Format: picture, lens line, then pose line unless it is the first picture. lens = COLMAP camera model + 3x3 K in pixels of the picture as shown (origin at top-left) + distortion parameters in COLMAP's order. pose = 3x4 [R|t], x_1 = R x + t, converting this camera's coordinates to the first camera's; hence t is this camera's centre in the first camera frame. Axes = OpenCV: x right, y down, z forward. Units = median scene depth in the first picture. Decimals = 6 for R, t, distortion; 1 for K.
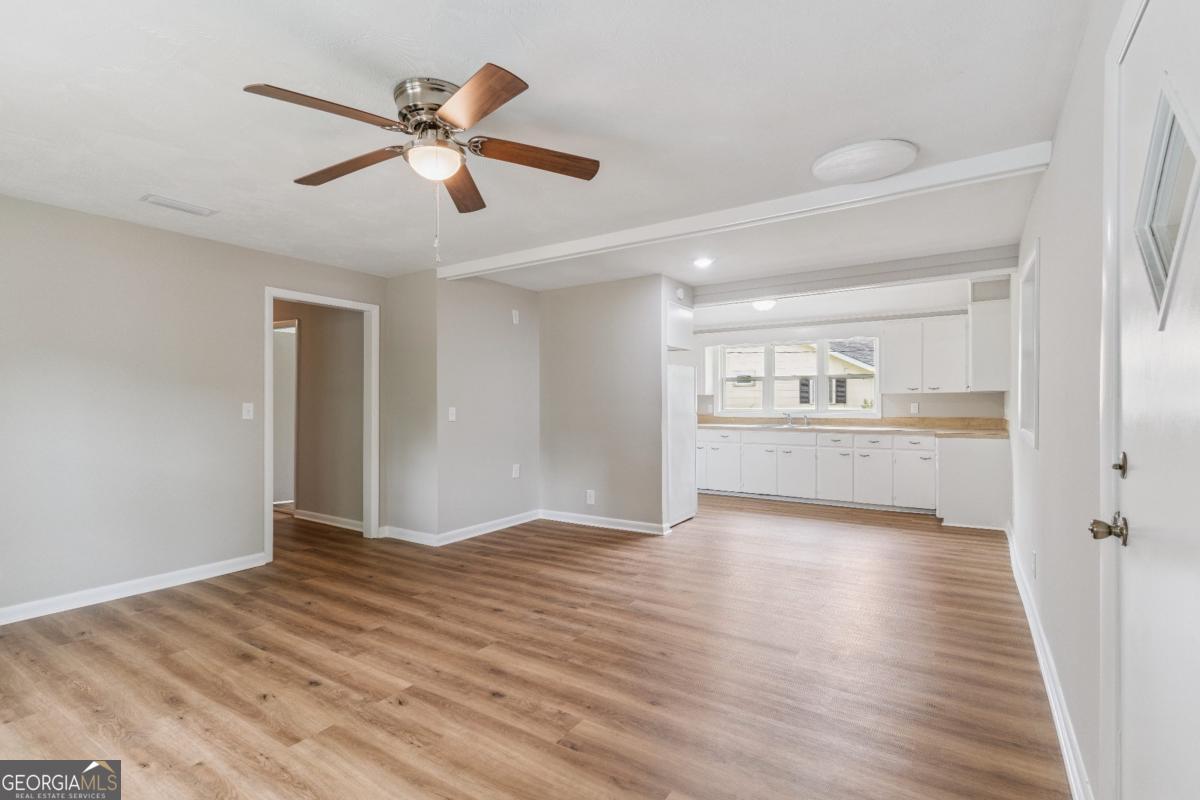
lens RADIAL K [[568.2, 0, 597.5], [0, 568.2, 400.5], [0, 0, 1]] dist [0.005837, -0.000828]
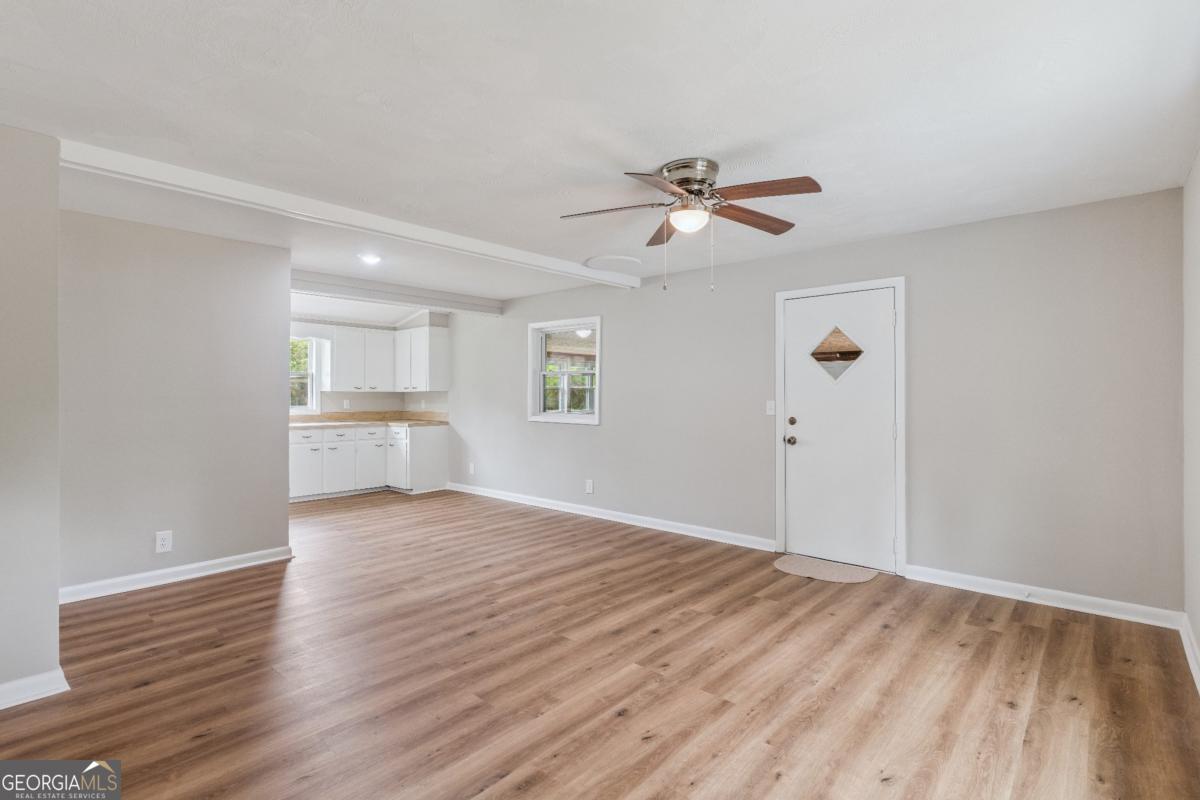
lens RADIAL K [[568.2, 0, 597.5], [0, 568.2, 400.5], [0, 0, 1]] dist [0.005837, -0.000828]
pose [[0.143614, -0.004674, 0.989623, -1.234580], [-0.007039, 0.999959, 0.005745, -0.010924], [-0.989609, -0.007791, 0.143575, 0.798165]]
